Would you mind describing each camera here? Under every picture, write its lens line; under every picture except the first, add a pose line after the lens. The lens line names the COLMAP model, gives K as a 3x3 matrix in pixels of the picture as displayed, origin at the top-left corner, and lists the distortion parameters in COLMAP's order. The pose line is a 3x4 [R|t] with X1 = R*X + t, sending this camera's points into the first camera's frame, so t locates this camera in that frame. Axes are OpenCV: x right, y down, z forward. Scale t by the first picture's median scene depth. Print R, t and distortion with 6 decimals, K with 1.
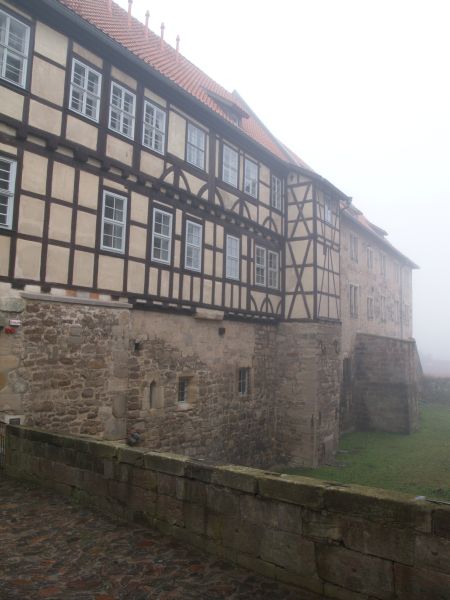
lens RADIAL K [[488.7, 0, 225.0], [0, 488.7, 300.0], [0, 0, 1]] dist [-0.135328, 0.084642]
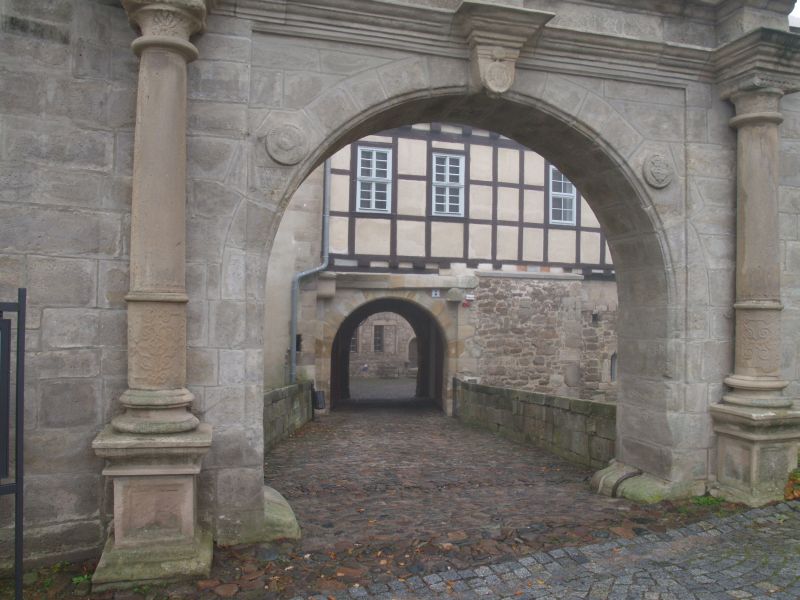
lens RADIAL K [[651.5, 0, 400.0], [0, 651.5, 300.0], [0, 0, 1]] dist [-0.135328, 0.084642]
pose [[0.824864, -0.012610, -0.565190, 0.280496], [0.050062, 0.997453, 0.050809, -0.031401], [0.563110, -0.070205, 0.823394, -0.357621]]
